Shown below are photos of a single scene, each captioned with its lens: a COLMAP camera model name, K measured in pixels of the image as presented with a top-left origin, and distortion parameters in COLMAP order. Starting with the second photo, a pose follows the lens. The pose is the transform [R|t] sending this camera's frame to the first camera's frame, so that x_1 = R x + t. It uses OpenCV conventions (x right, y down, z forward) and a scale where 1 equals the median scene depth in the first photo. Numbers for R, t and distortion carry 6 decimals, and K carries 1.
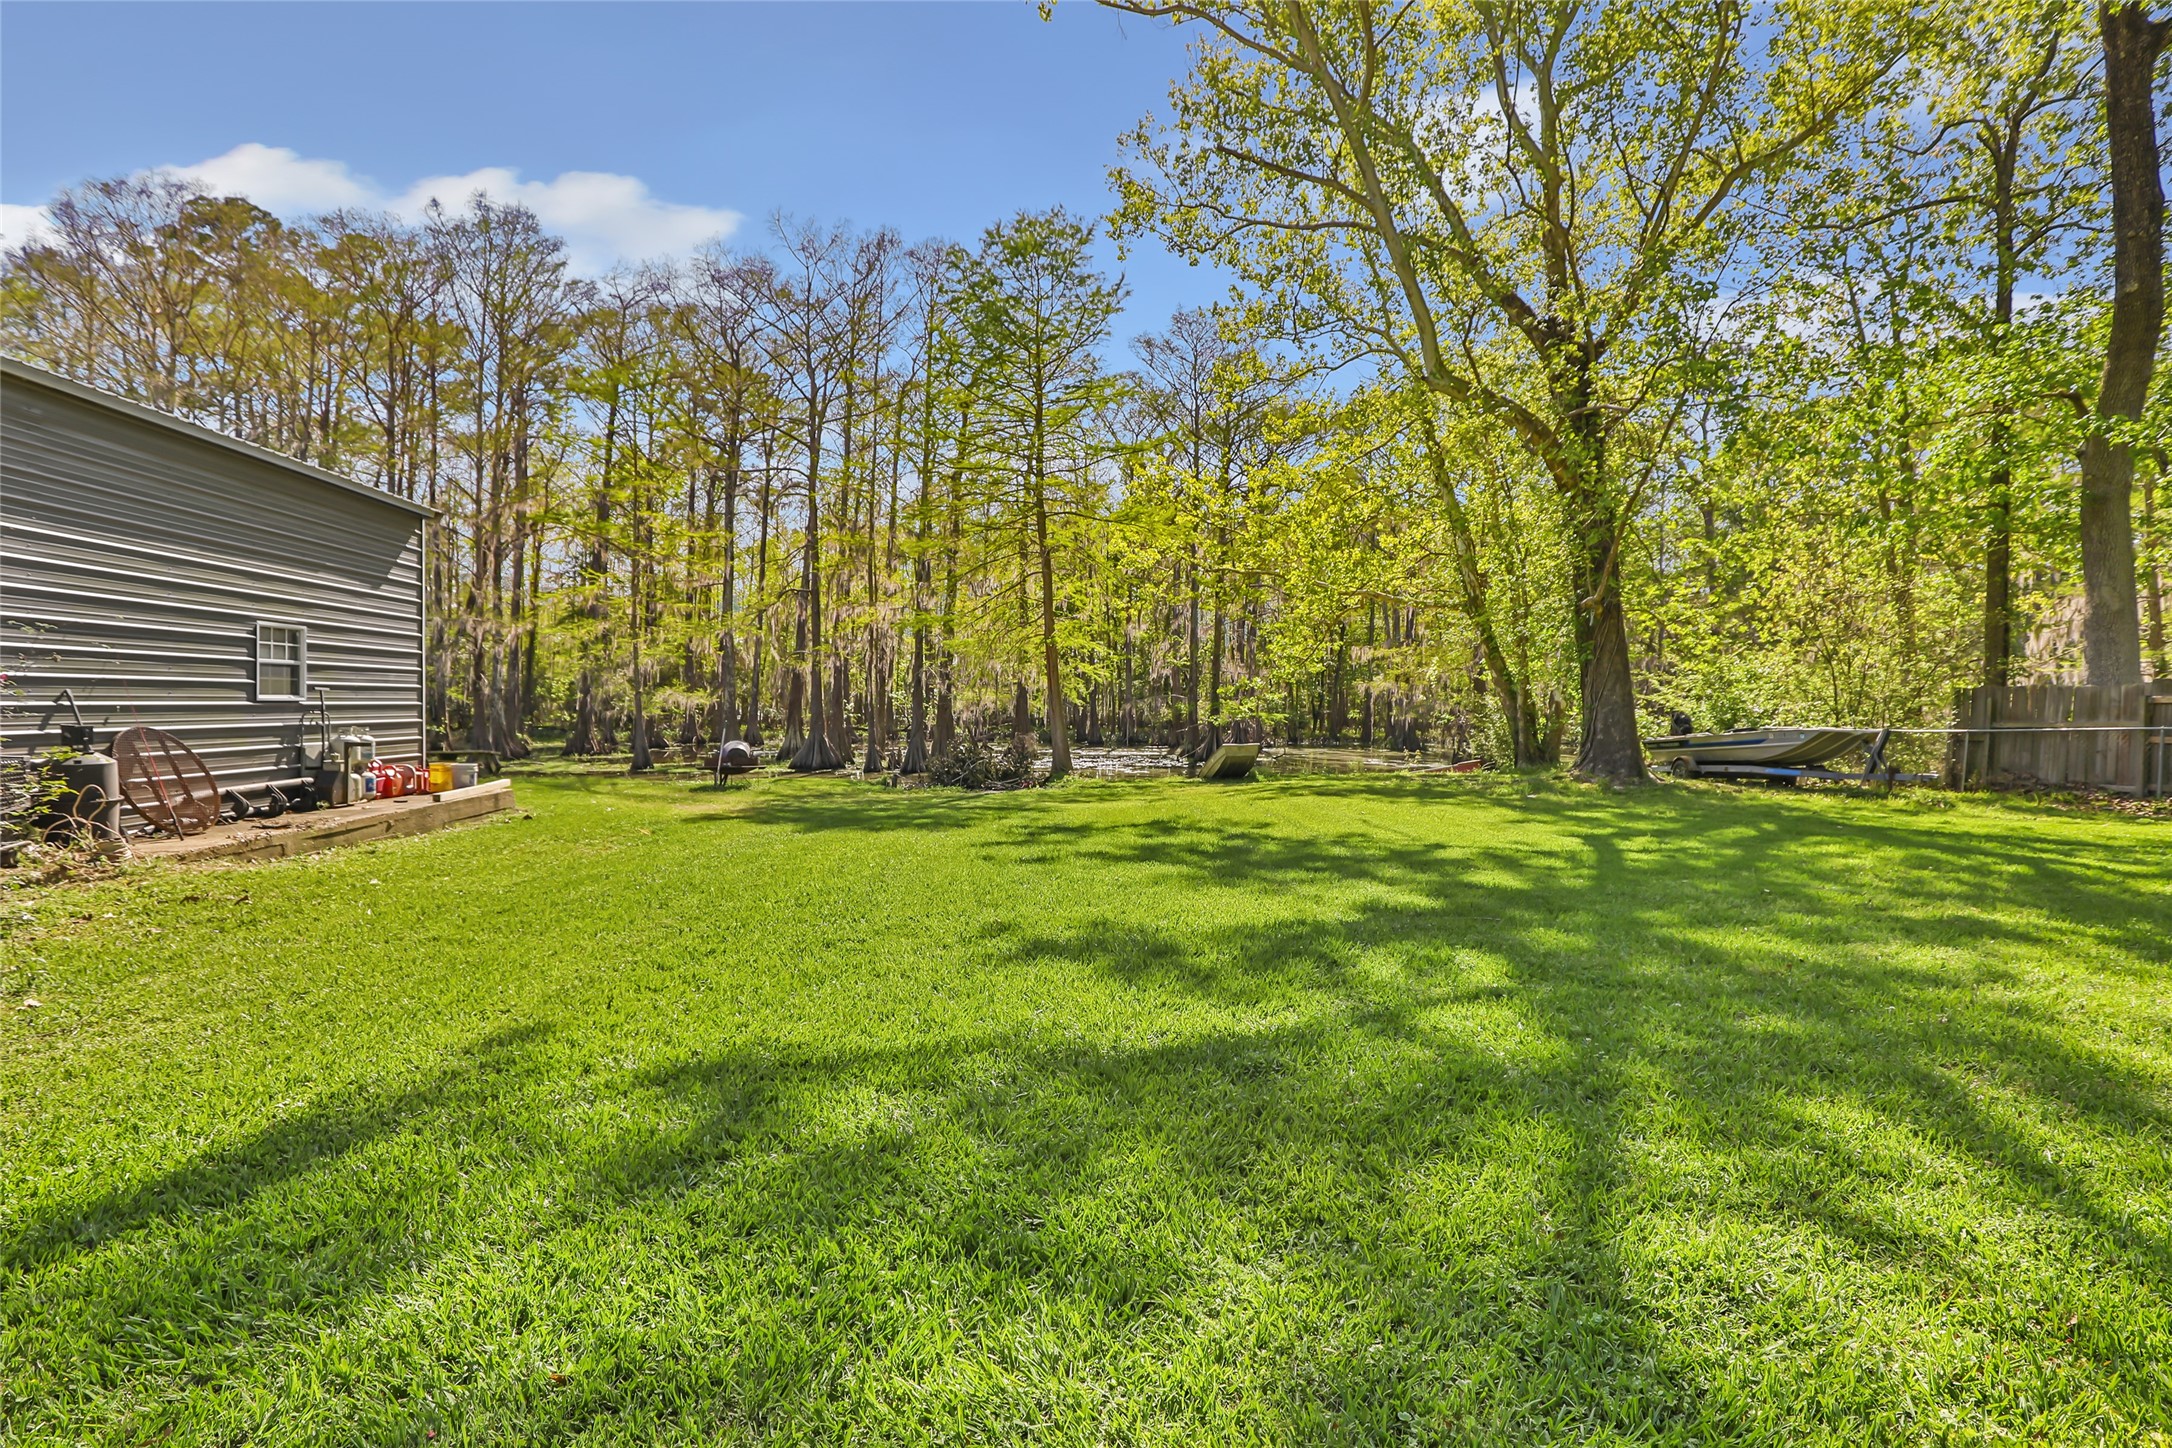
lens RADIAL K [[1095.0, 0, 1090.2], [0, 1095.0, 722.7], [0, 0, 1]] dist [-0.028798, 0.001605]
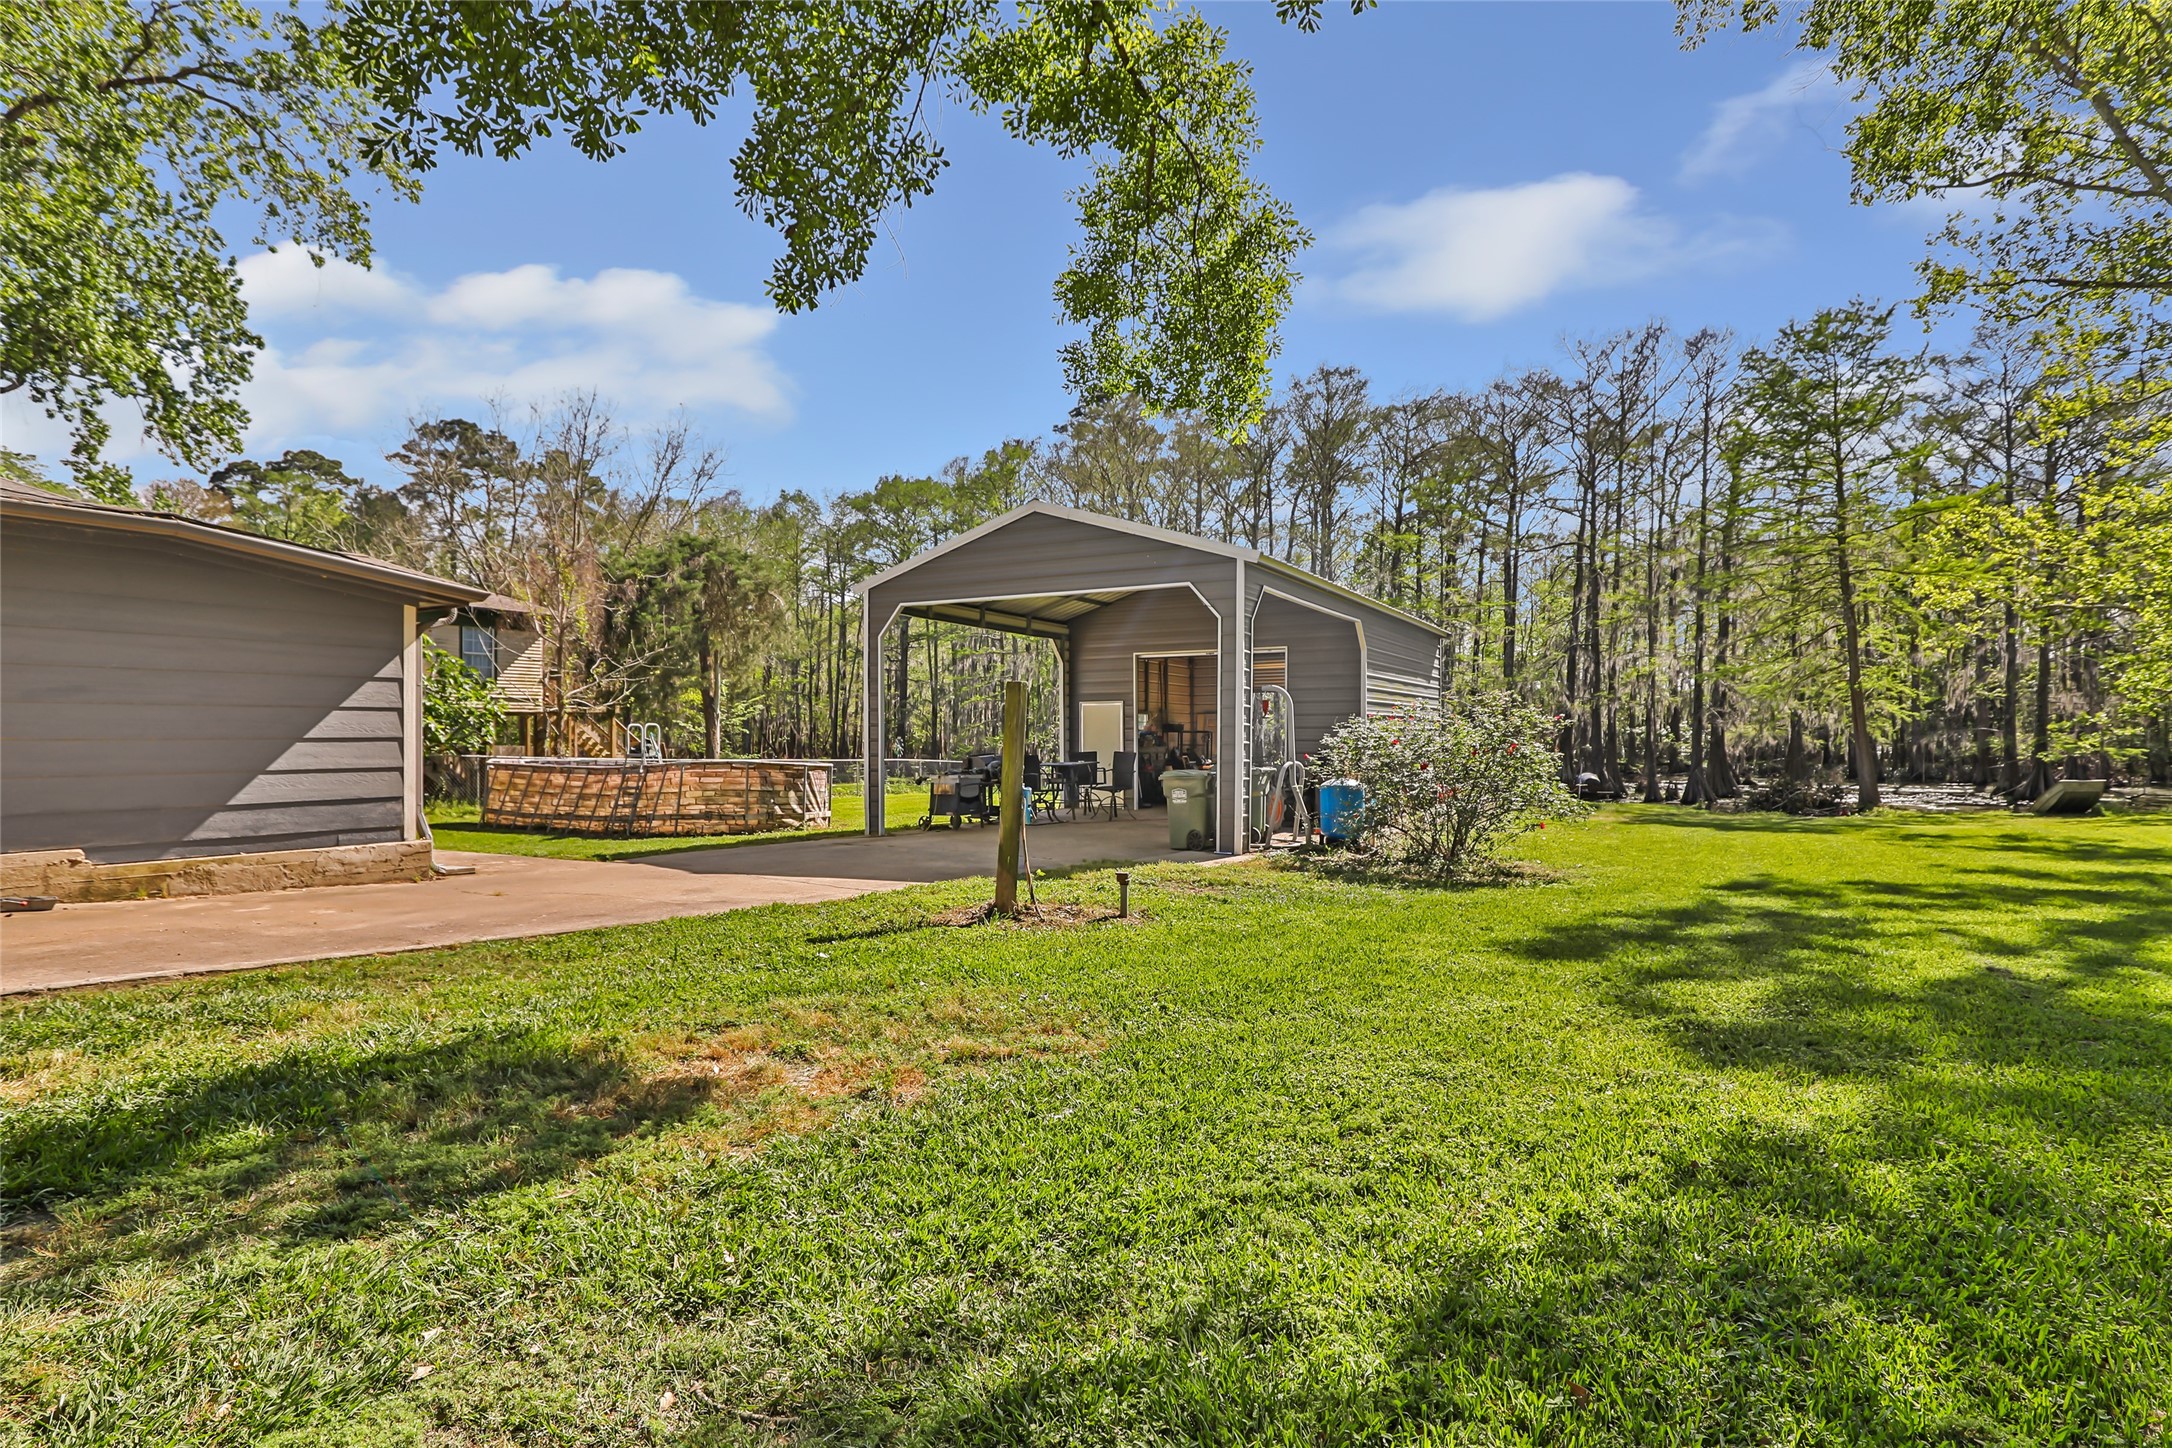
lens RADIAL K [[1095.0, 0, 1090.2], [0, 1095.0, 722.7], [0, 0, 1]] dist [-0.028798, 0.001605]
pose [[0.821834, -0.015912, -0.569504, -0.055441], [-0.001584, 0.999542, -0.030213, -0.003041], [0.569724, 0.025733, 0.821433, -0.357505]]
